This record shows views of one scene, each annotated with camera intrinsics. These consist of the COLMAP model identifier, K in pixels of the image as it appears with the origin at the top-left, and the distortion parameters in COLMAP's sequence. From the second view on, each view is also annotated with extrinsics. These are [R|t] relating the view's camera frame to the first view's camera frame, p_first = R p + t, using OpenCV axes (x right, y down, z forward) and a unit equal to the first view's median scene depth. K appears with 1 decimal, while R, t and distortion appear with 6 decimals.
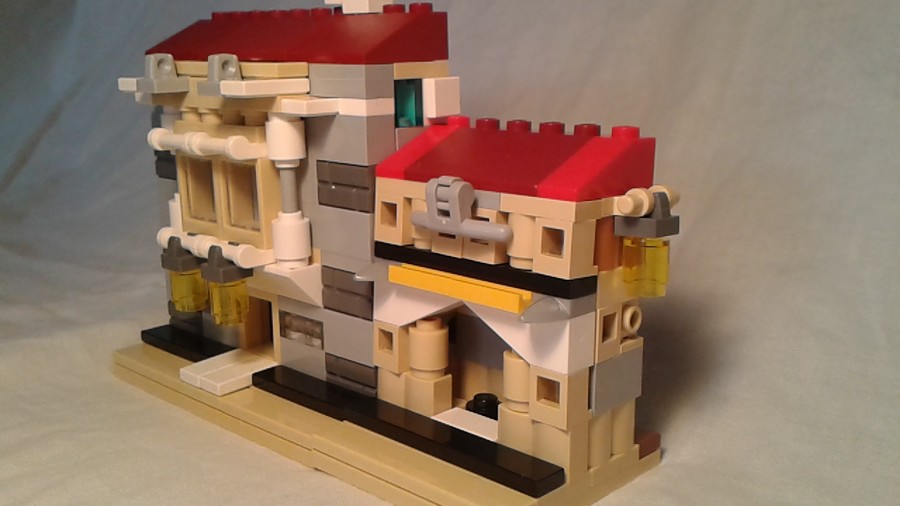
lens RADIAL K [[889.2, 0, 447.8], [0, 889.2, 236.2], [0, 0, 1]] dist [0.236065, -0.660096]
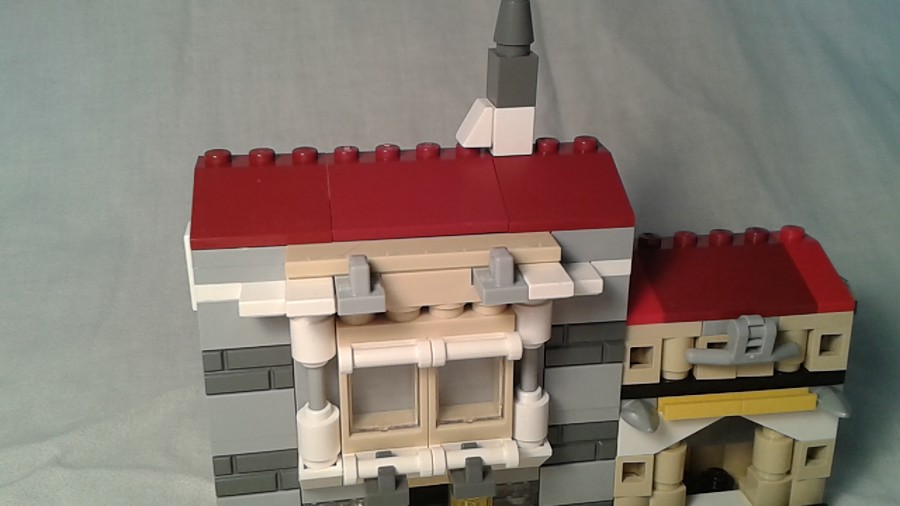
lens RADIAL K [[889.2, 0, 447.8], [0, 889.2, 236.2], [0, 0, 1]] dist [0.236065, -0.660096]
pose [[0.615884, -0.270236, 0.740040, -0.894530], [0.150865, 0.962402, 0.225880, -0.409479], [-0.773257, -0.027470, 0.633498, 0.510139]]
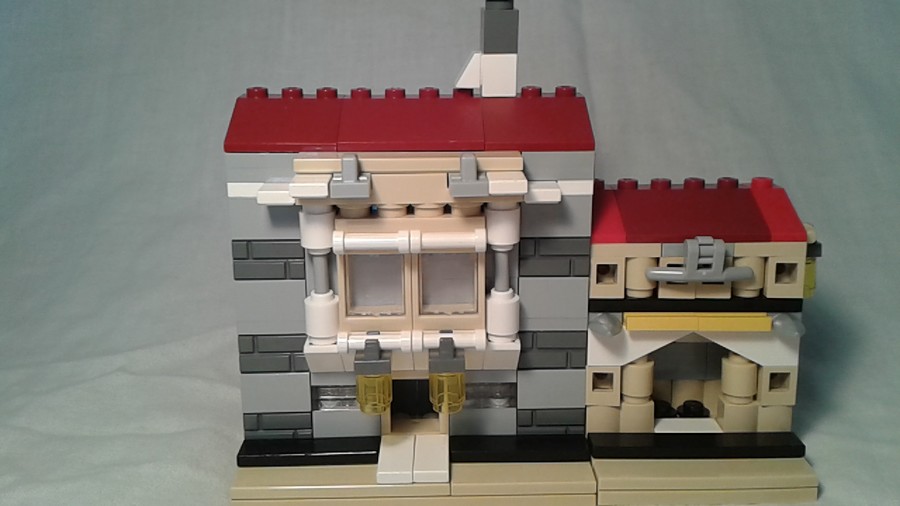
lens RADIAL K [[889.2, 0, 447.8], [0, 889.2, 236.2], [0, 0, 1]] dist [0.236065, -0.660096]
pose [[0.720689, -0.171036, 0.671829, -0.959030], [0.138502, 0.985074, 0.102207, -0.214281], [-0.679282, 0.019391, 0.733621, 0.277378]]
